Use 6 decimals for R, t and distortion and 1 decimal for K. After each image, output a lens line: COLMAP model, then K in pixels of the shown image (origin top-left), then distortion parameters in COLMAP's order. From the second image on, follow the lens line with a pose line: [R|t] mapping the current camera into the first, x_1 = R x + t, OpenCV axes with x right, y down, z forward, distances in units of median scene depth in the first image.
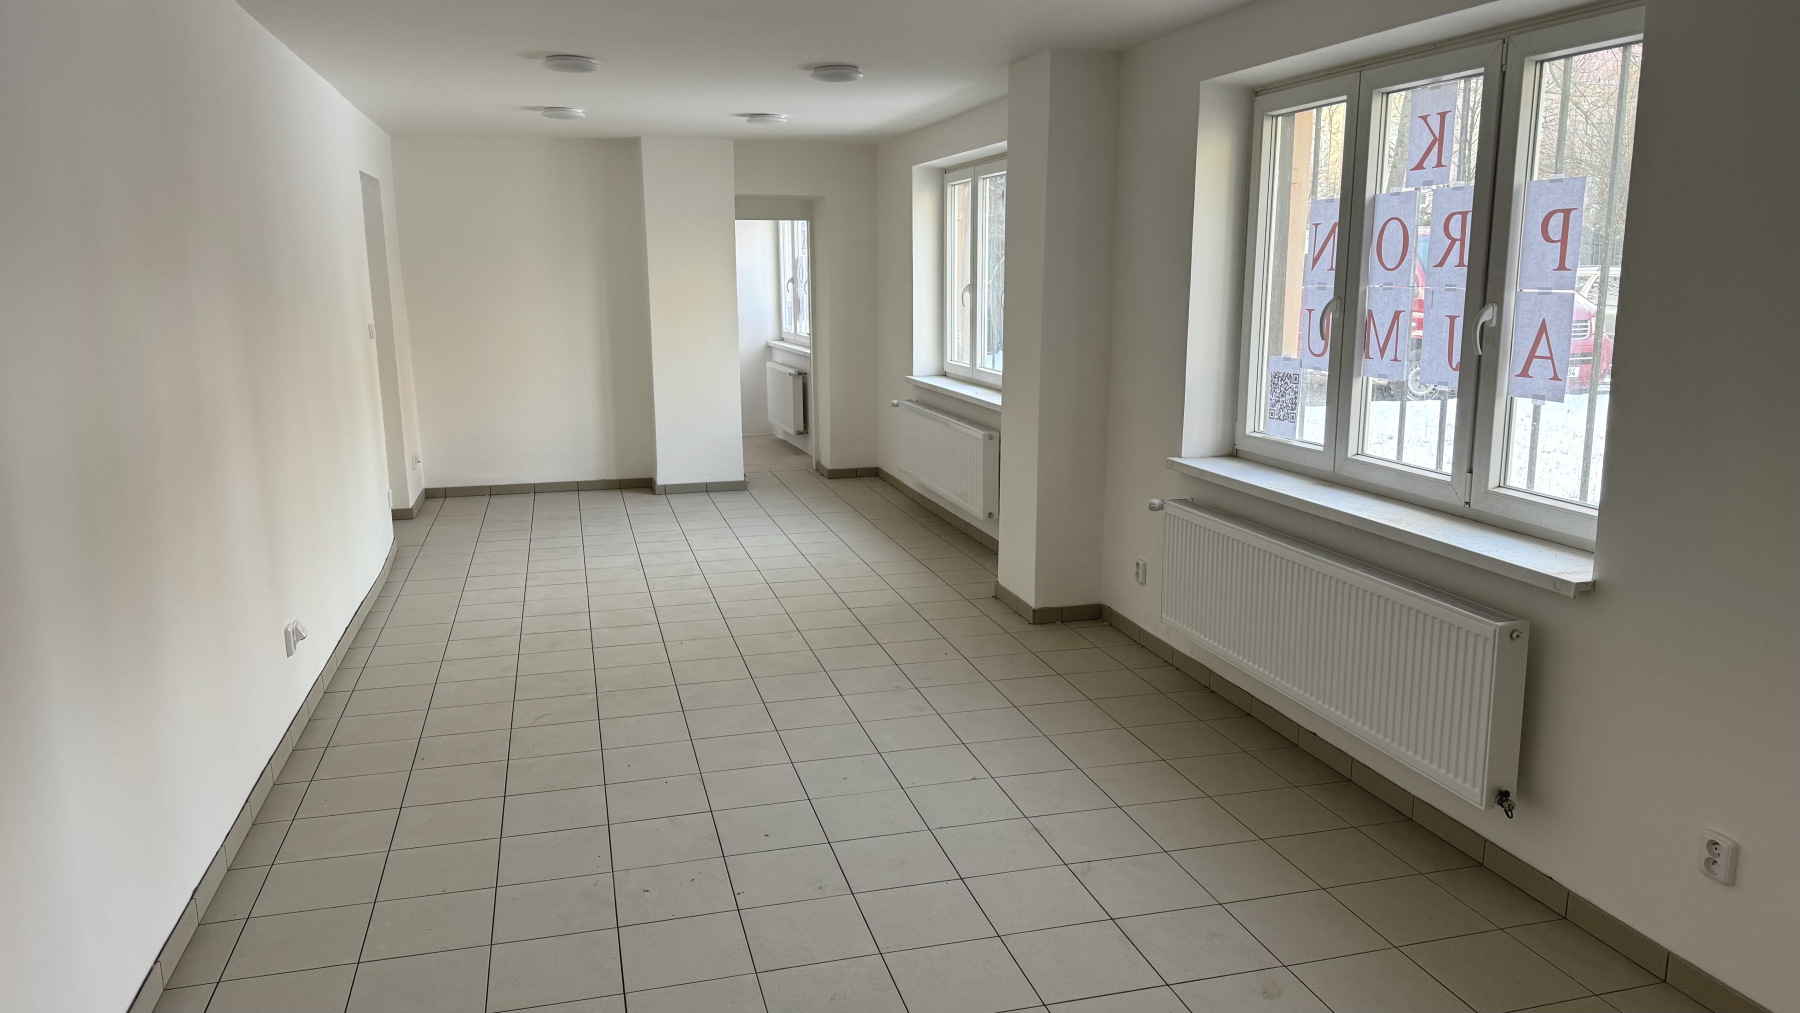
lens RADIAL K [[1250.4, 0, 890.8], [0, 1250.4, 512.2], [0, 0, 1]] dist [0.132740, -0.194647]
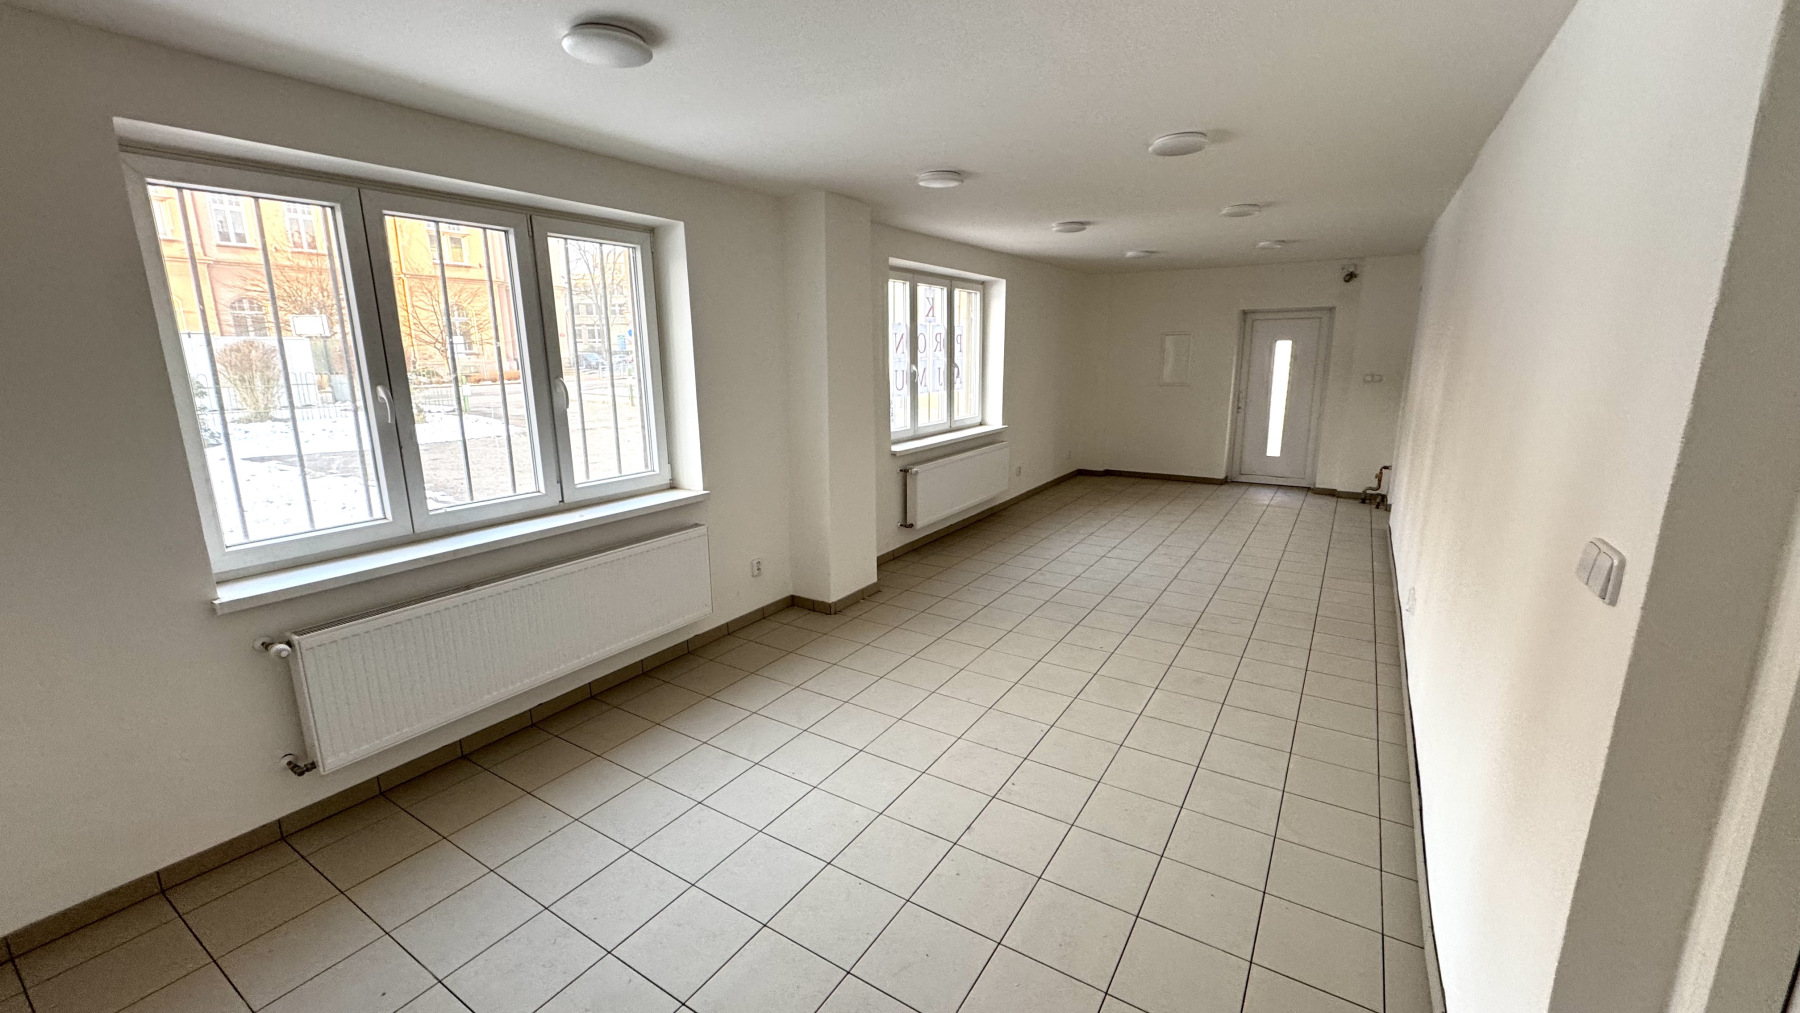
lens RADIAL K [[719.7, 0, 900.0], [0, 719.7, 506.5], [0, 0, 1]] dist [0.010882, 0.000170]
pose [[-0.681351, -0.147507, 0.716939, -0.612661], [0.152491, 0.929386, 0.336138, -0.351199], [-0.715896, 0.338355, -0.610745, 1.787726]]
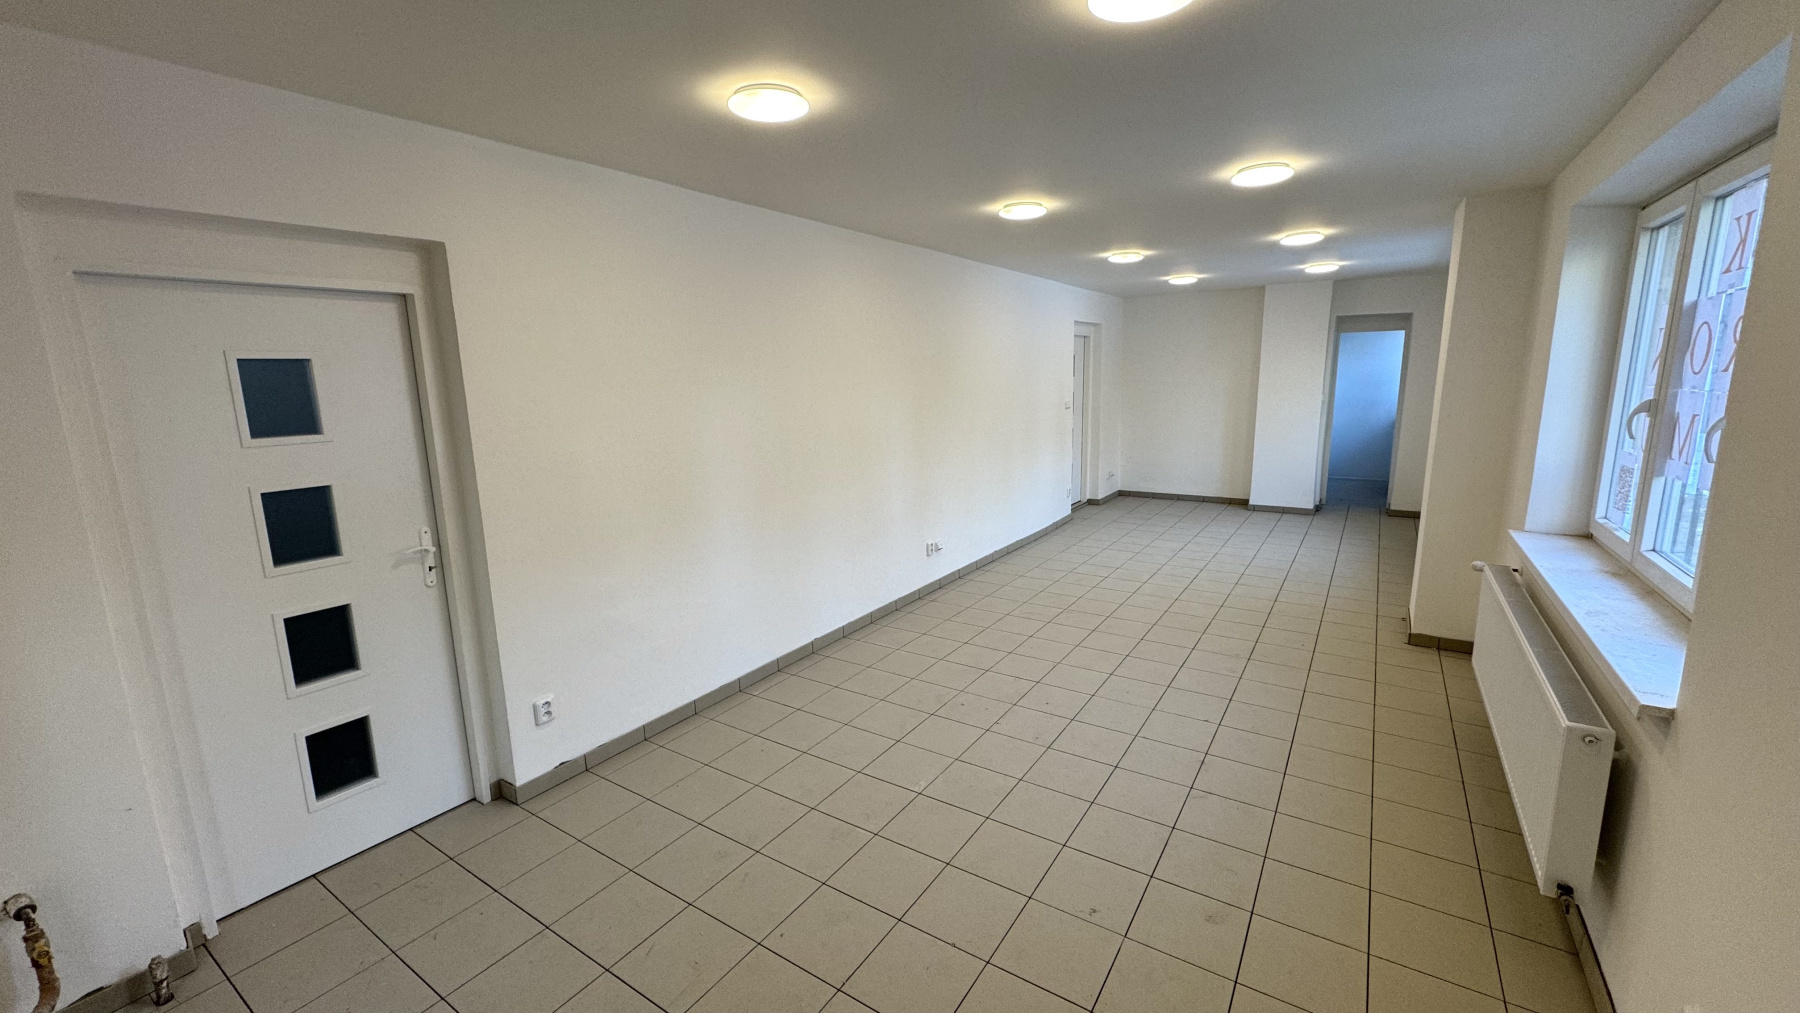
lens RADIAL K [[719.7, 0, 900.0], [0, 719.7, 506.5], [0, 0, 1]] dist [0.010882, 0.000170]
pose [[0.661214, 0.131135, -0.738647, 0.359749], [-0.127280, 0.989939, 0.061811, -0.036463], [0.739321, 0.053145, 0.671253, 0.133560]]
